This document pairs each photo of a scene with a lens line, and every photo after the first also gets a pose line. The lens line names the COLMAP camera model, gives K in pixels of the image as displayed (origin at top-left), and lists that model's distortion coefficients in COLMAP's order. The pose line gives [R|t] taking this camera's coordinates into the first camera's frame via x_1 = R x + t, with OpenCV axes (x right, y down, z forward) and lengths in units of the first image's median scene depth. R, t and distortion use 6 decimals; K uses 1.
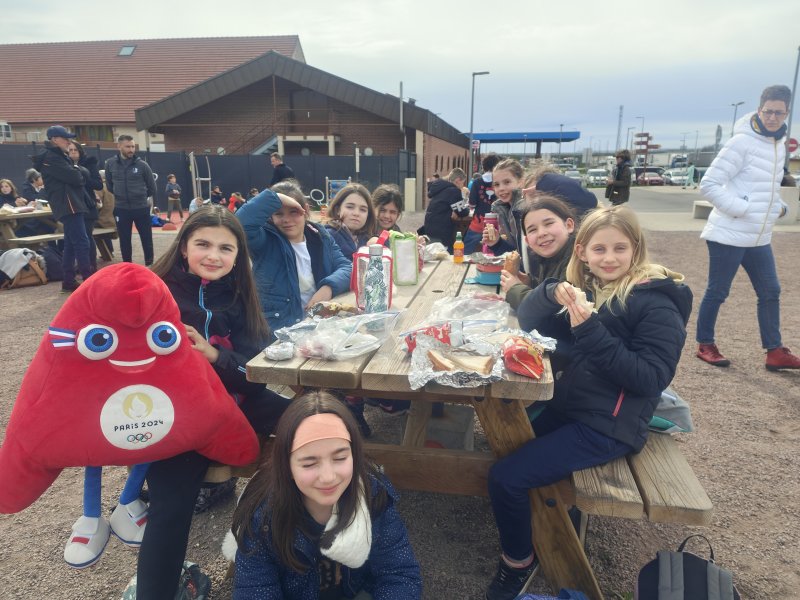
lens RADIAL K [[580.5, 0, 405.8], [0, 580.5, 312.9], [0, 0, 1]] dist [0.057248, -0.060296]
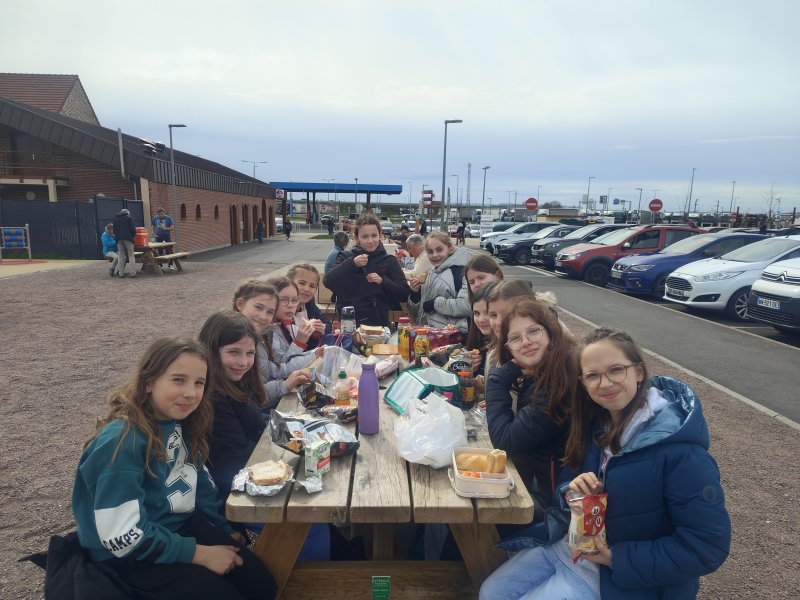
lens RADIAL K [[580.5, 0, 400.5], [0, 580.5, 321.8], [0, 0, 1]] dist [0.057248, -0.060296]
pose [[0.977783, -0.013270, 0.209200, 0.183156], [0.026241, 0.997892, -0.059352, -0.000505], [-0.207971, 0.063523, 0.976070, -0.031983]]
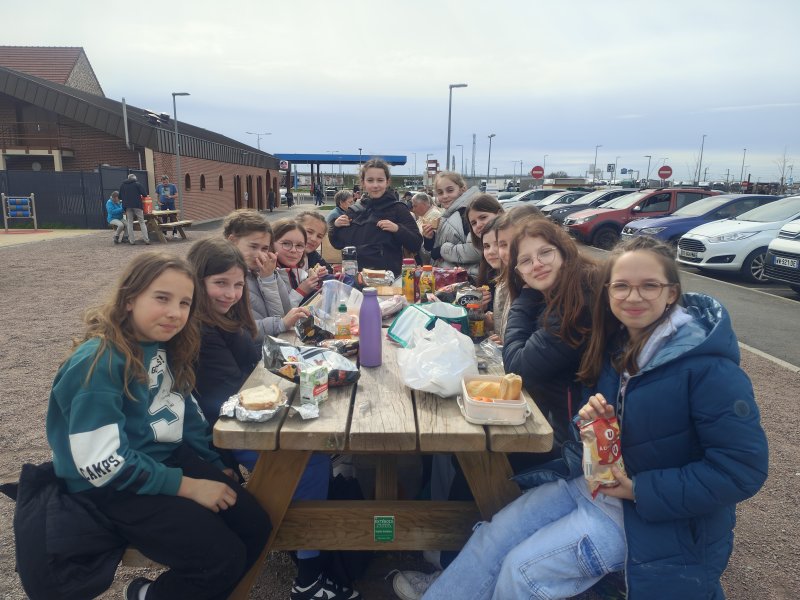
lens RADIAL K [[580.5, 0, 392.4], [0, 580.5, 303.4], [0, 0, 1]] dist [0.057248, -0.060296]
pose [[0.982151, -0.019684, 0.187061, 0.184206], [0.028575, 0.998580, -0.044952, 0.004223], [-0.185911, 0.049495, 0.981319, -0.026803]]
